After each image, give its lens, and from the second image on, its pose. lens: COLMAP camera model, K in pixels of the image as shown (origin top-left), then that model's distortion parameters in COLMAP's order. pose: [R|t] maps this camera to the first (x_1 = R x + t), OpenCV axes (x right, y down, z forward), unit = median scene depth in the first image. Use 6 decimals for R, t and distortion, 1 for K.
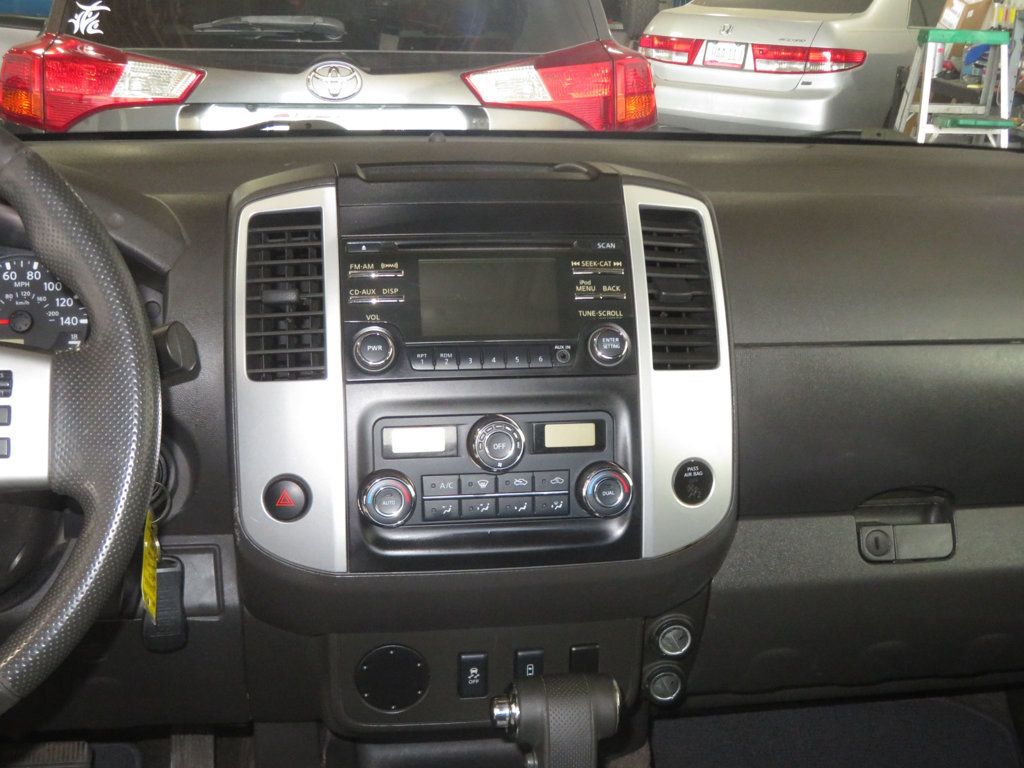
lens RADIAL K [[1386.4, 0, 510.9], [0, 1386.4, 324.6], [0, 0, 1]] dist [0.087387, -0.537008]
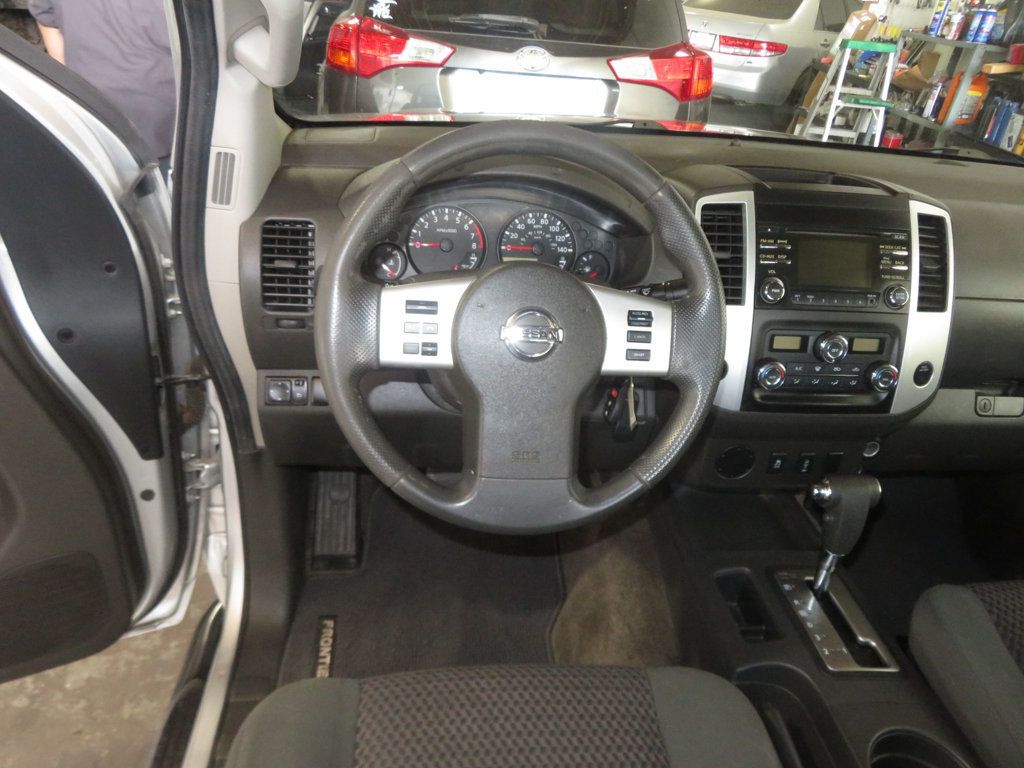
lens RADIAL K [[776.0, 0, 512.0], [0, 776.0, 384.0], [0, 0, 1]] dist [-0.028908, -0.005609]
pose [[0.996569, 0.079841, -0.021827, -0.100819], [-0.072180, 0.967355, 0.242929, -0.020828], [0.040510, -0.240520, 0.969798, 0.003092]]
